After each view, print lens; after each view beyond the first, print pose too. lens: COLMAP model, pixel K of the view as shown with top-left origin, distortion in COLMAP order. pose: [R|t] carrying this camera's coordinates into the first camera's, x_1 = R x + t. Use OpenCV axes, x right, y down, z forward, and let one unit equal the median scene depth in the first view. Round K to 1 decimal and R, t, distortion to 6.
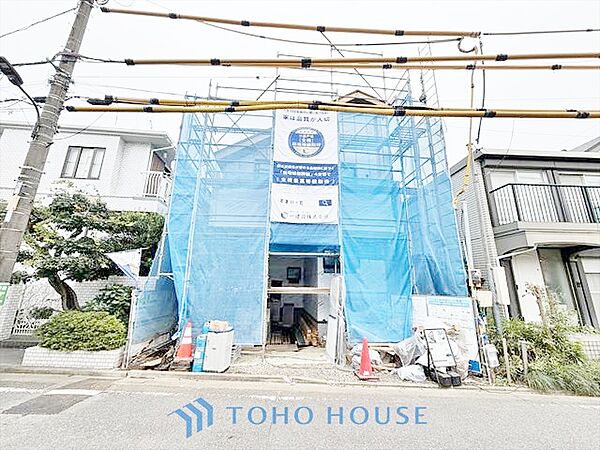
lens RADIAL K [[239.4, 0, 300.0], [0, 239.4, 225.0], [0, 0, 1]] dist [0.000562, 0.000071]
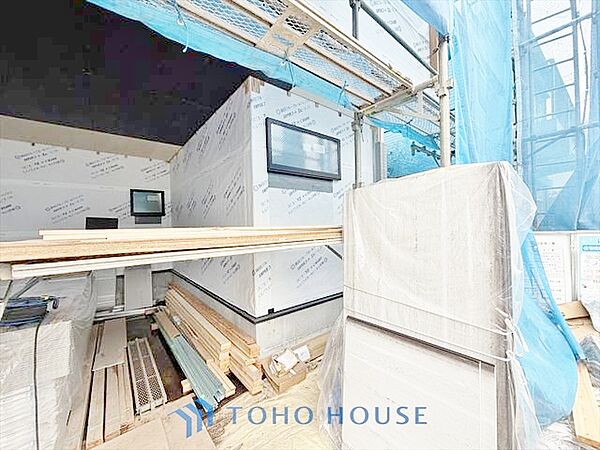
lens RADIAL K [[239.4, 0, 300.0], [0, 239.4, 225.0], [0, 0, 1]] dist [0.000562, 0.000071]
pose [[0.830922, -0.032694, 0.555428, -0.081473], [-0.101127, 0.972770, 0.208545, 0.234953], [-0.547122, -0.229453, 0.804990, 0.897433]]
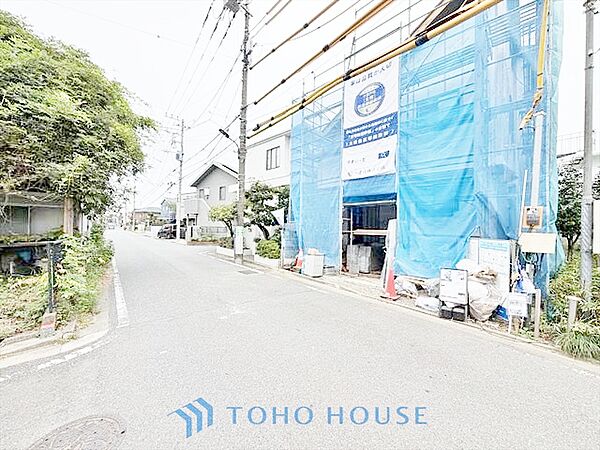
lens RADIAL K [[239.4, 0, 300.0], [0, 239.4, 225.0], [0, 0, 1]] dist [0.000562, 0.000071]
pose [[0.649822, -0.011316, -0.760003, 0.725364], [0.173962, 0.975563, 0.134217, 0.006914], [0.739912, -0.219429, 0.635910, -0.055976]]
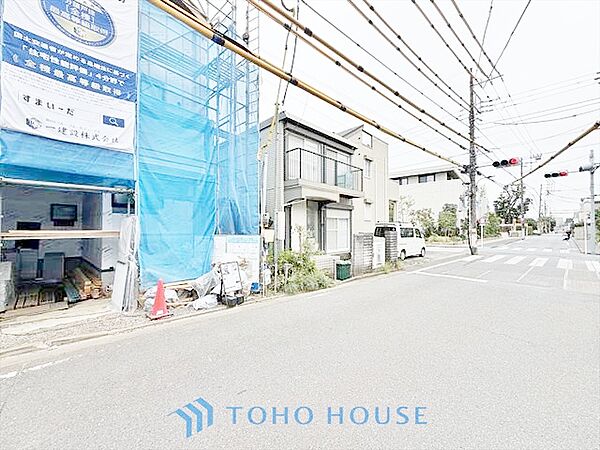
lens RADIAL K [[239.4, 0, 300.0], [0, 239.4, 225.0], [0, 0, 1]] dist [0.000562, 0.000071]
pose [[0.739910, -0.003840, 0.672695, 0.031653], [-0.152960, 0.972830, 0.173796, 0.004106], [-0.655086, -0.231489, 0.719219, -0.007622]]
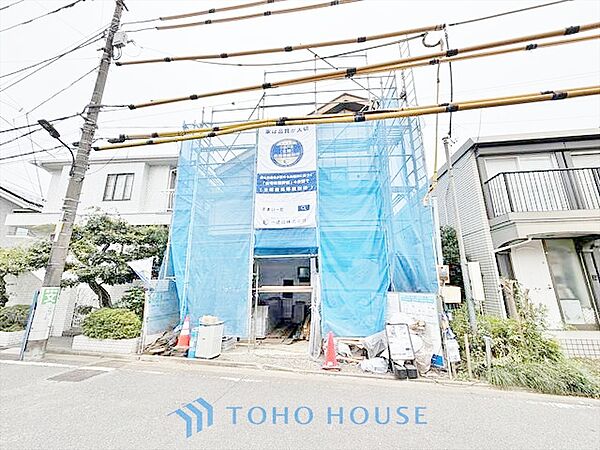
lens RADIAL K [[239.4, 0, 300.0], [0, 239.4, 225.0], [0, 0, 1]] dist [0.000562, 0.000071]
pose [[0.984647, -0.059839, -0.163981, 0.275961], [0.060865, 0.998145, 0.001234, -0.019297], [0.163603, -0.011196, 0.986463, -0.075041]]
